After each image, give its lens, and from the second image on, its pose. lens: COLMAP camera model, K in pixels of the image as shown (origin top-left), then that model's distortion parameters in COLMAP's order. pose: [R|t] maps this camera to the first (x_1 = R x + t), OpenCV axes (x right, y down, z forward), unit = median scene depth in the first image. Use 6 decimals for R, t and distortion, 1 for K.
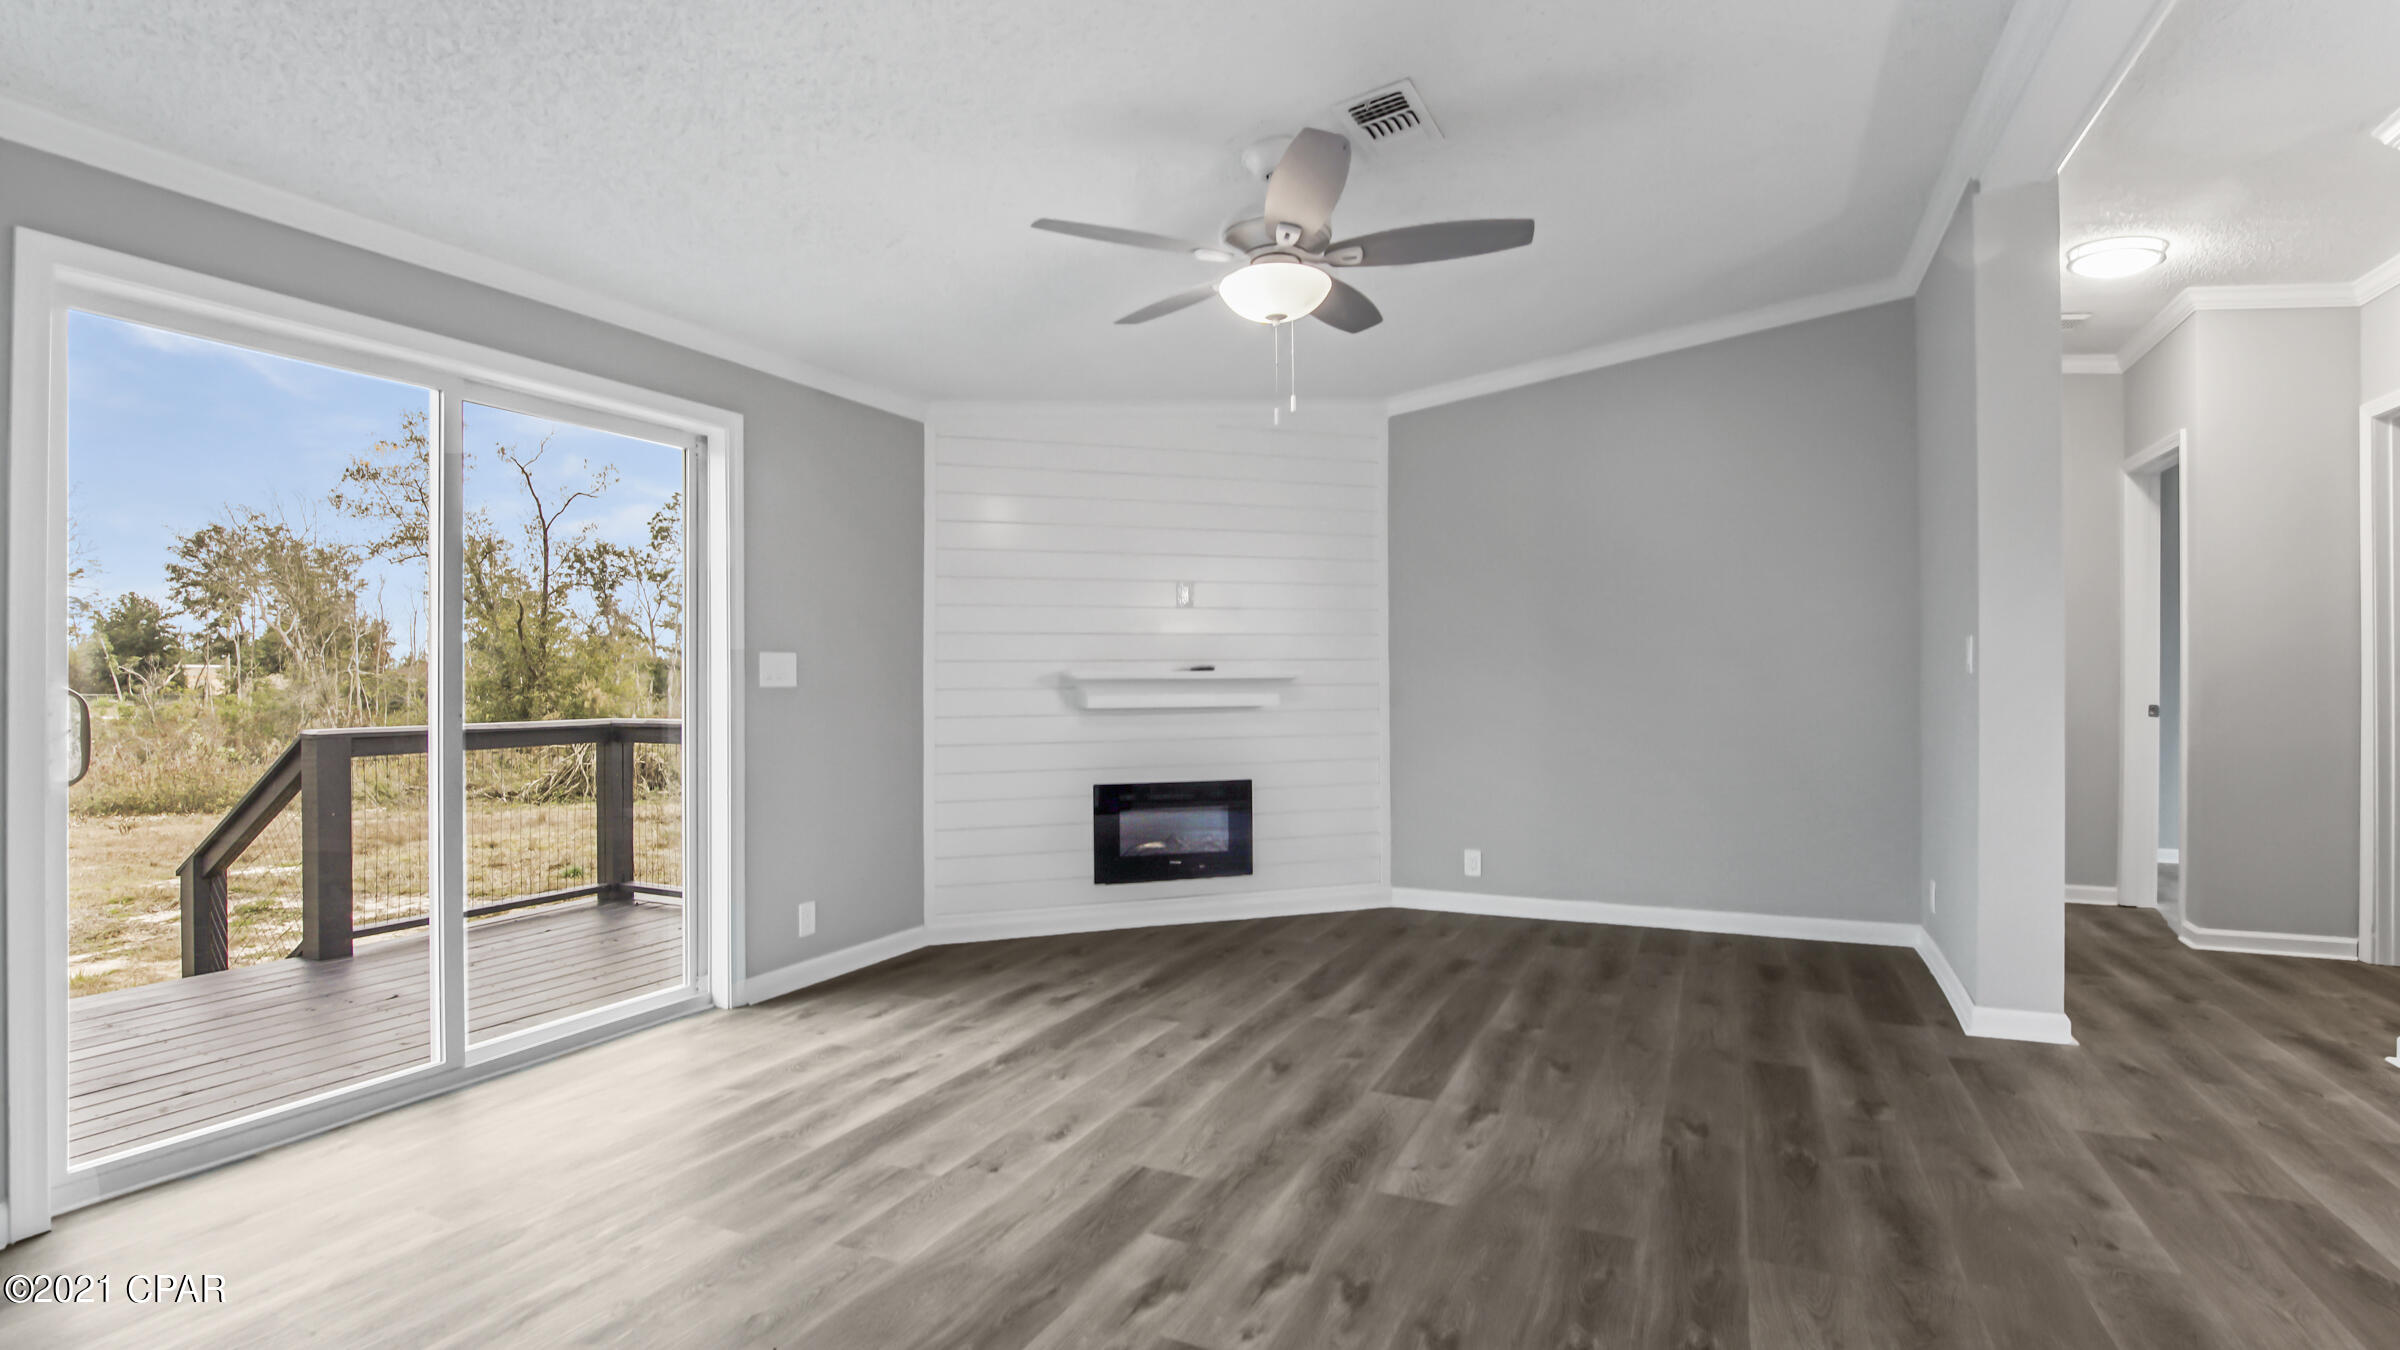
lens RADIAL K [[1085.1, 0, 1197.7], [0, 1085.1, 662.0], [0, 0, 1]] dist [-0.025325, 0.005490]
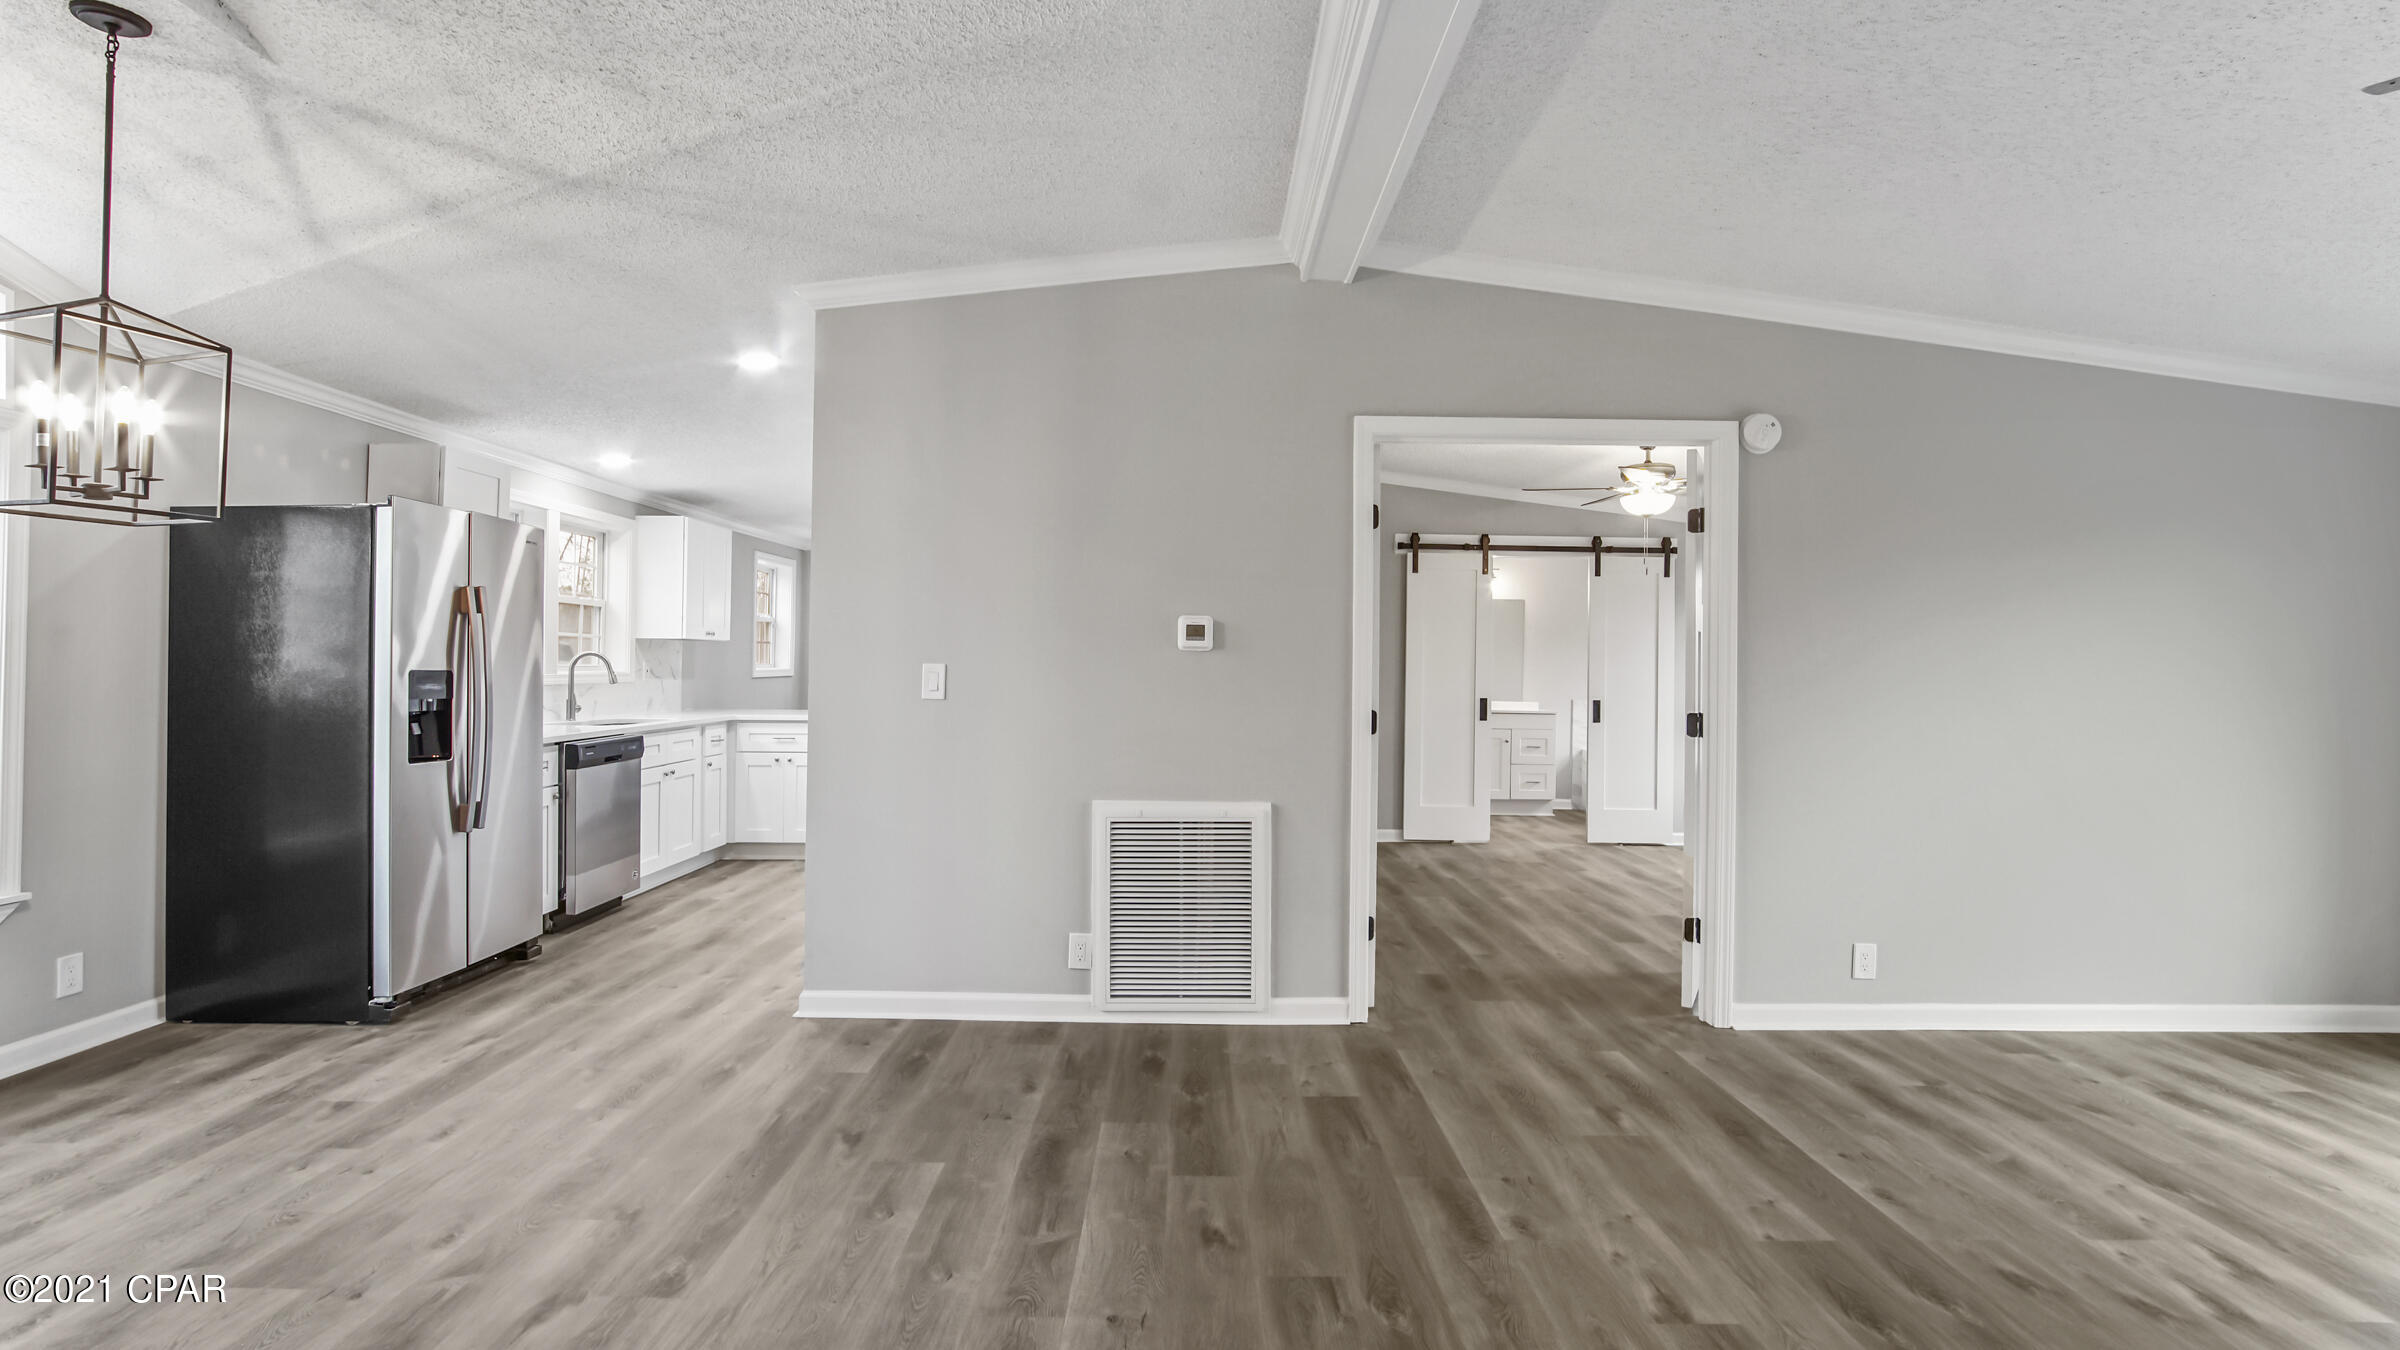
lens RADIAL K [[1085.1, 0, 1202.3], [0, 1085.1, 679.3], [0, 0, 1]] dist [-0.025325, 0.005490]
pose [[-0.888358, -0.007619, -0.459088, 0.891130], [-0.005662, 0.999968, -0.005639, -0.017225], [0.459117, -0.002410, -0.888373, 0.910606]]
